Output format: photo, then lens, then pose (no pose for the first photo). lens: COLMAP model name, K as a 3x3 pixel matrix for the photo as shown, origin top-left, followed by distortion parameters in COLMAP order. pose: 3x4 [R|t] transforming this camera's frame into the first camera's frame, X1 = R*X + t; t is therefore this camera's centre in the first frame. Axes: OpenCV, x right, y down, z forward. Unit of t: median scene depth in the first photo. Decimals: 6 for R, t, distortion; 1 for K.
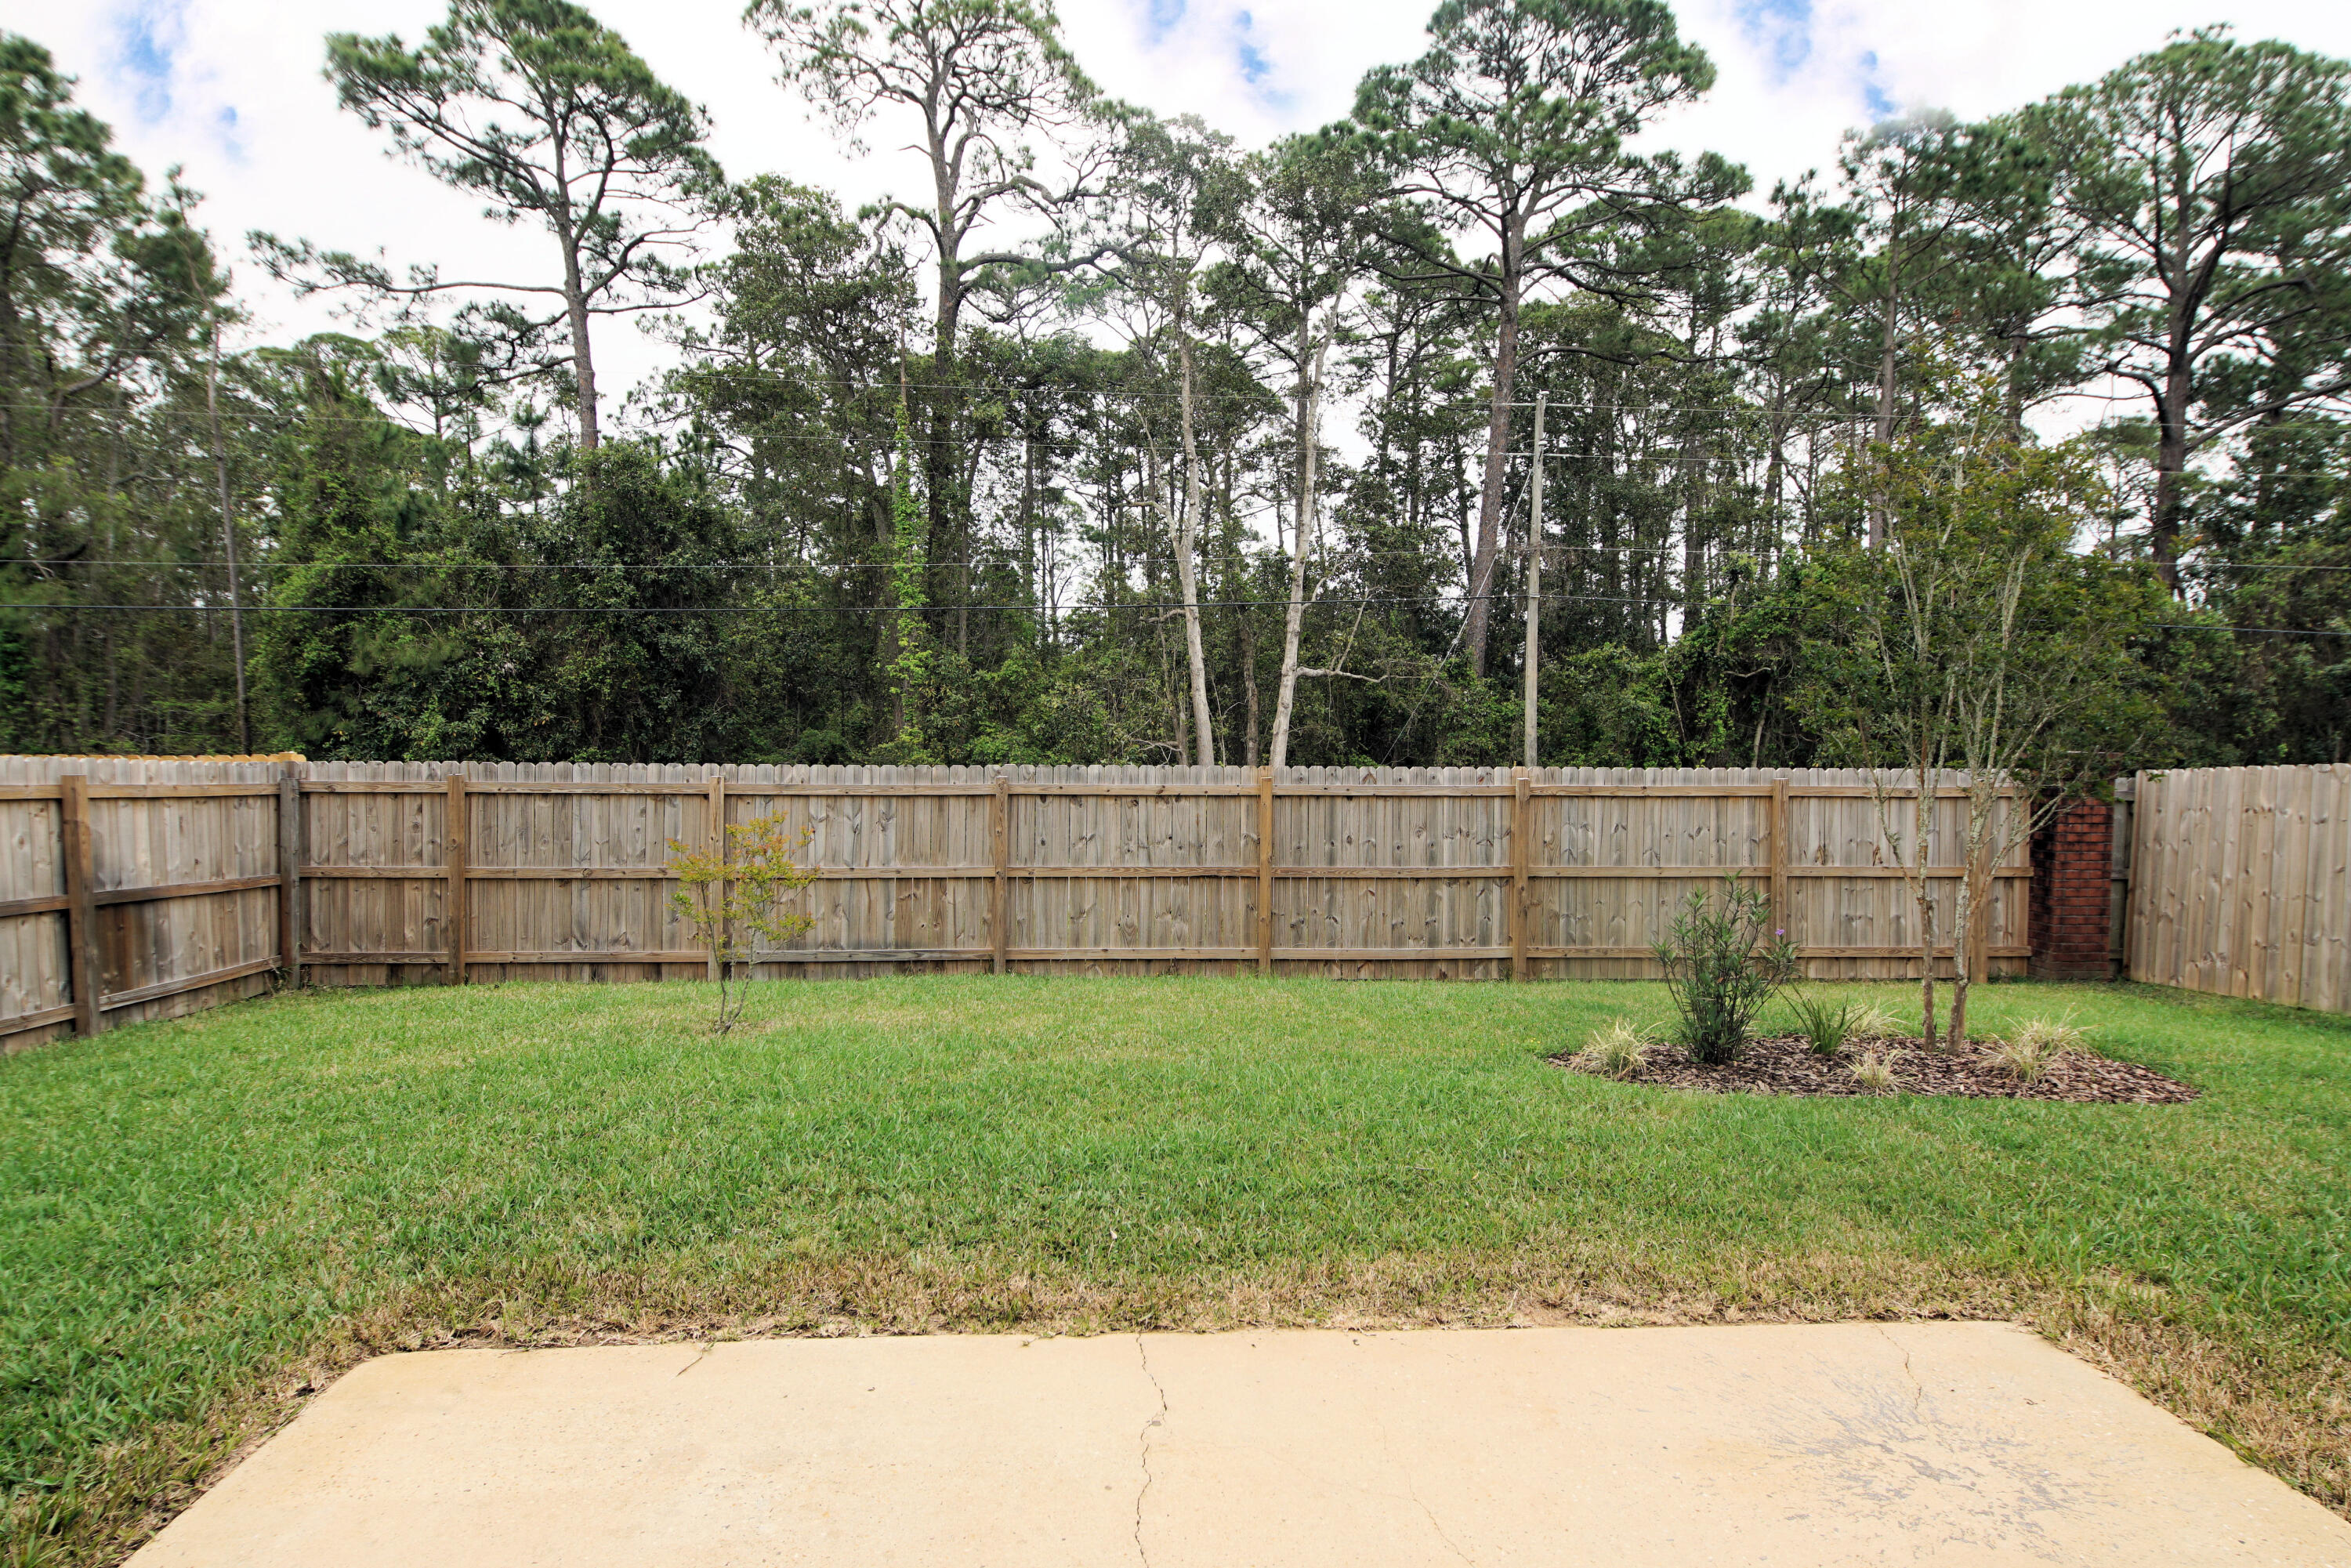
lens RADIAL K [[1259.7, 0, 1151.6], [0, 1259.7, 773.2], [0, 0, 1]] dist [0.036400, -0.034404]
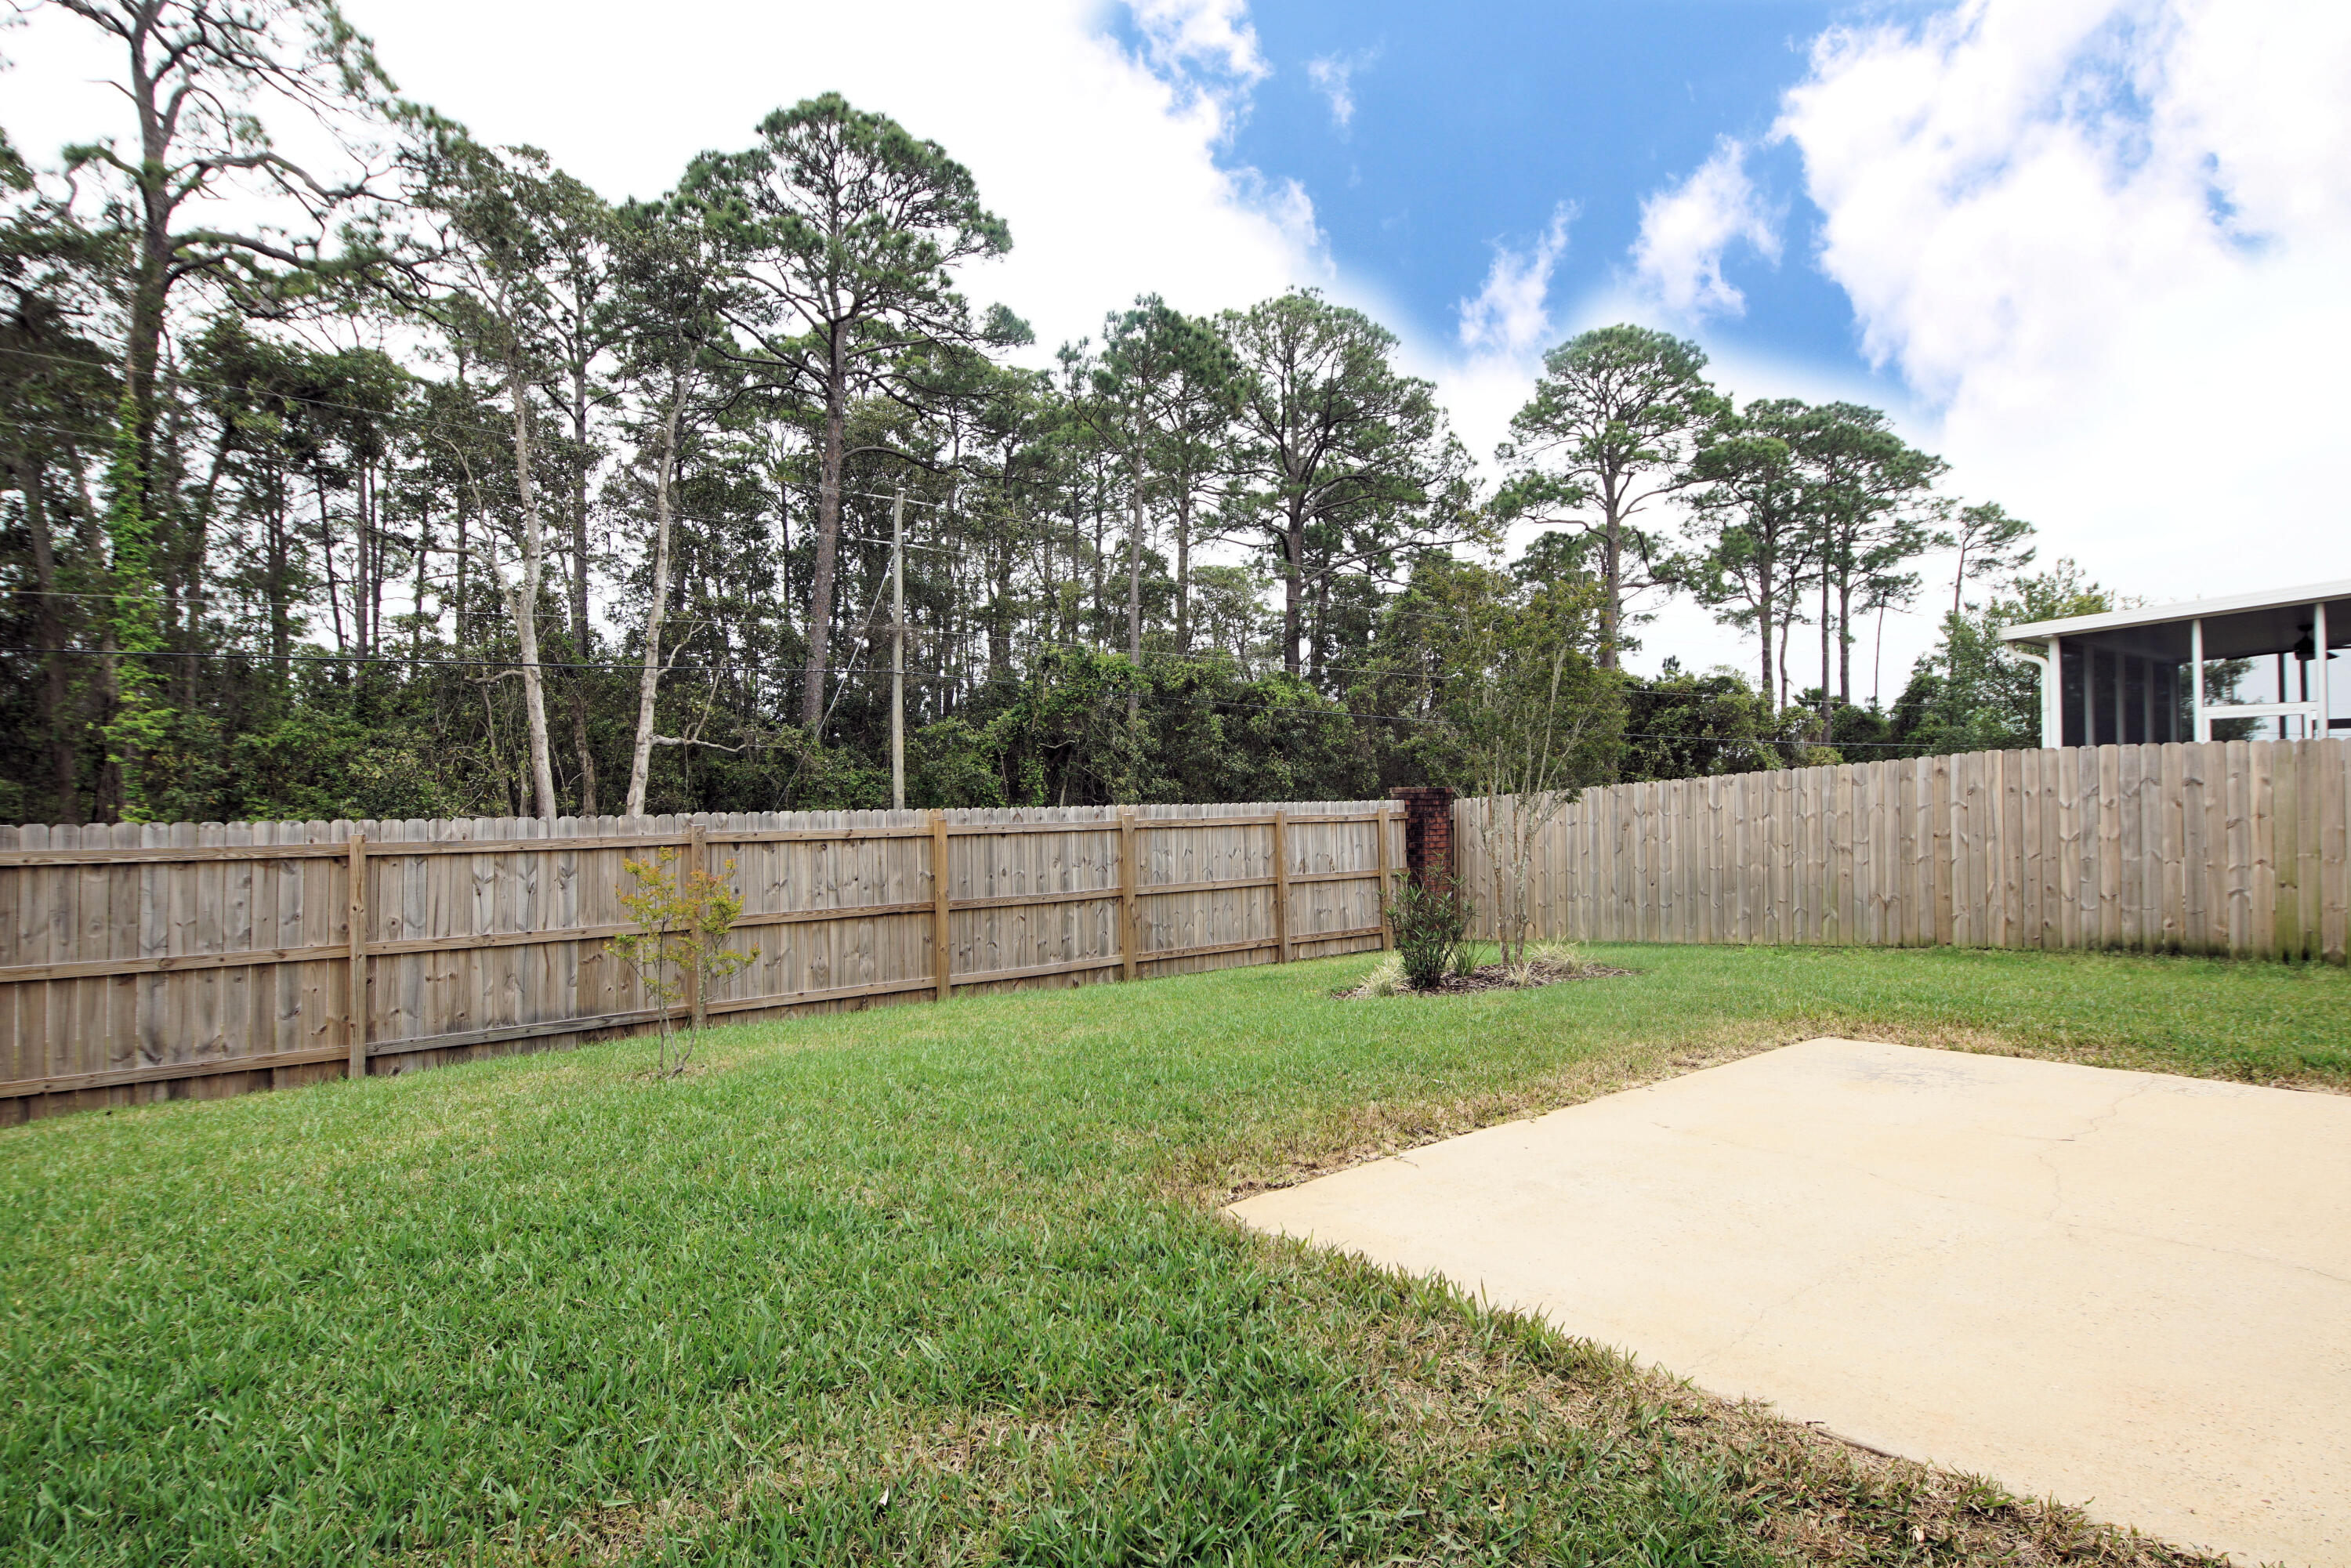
lens RADIAL K [[1259.7, 0, 1151.6], [0, 1259.7, 773.2], [0, 0, 1]] dist [0.036400, -0.034404]
pose [[0.808768, -0.006124, 0.588096, -0.397294], [0.043846, 0.997791, -0.049907, 0.026305], [-0.586491, 0.066149, 0.807250, 0.004744]]
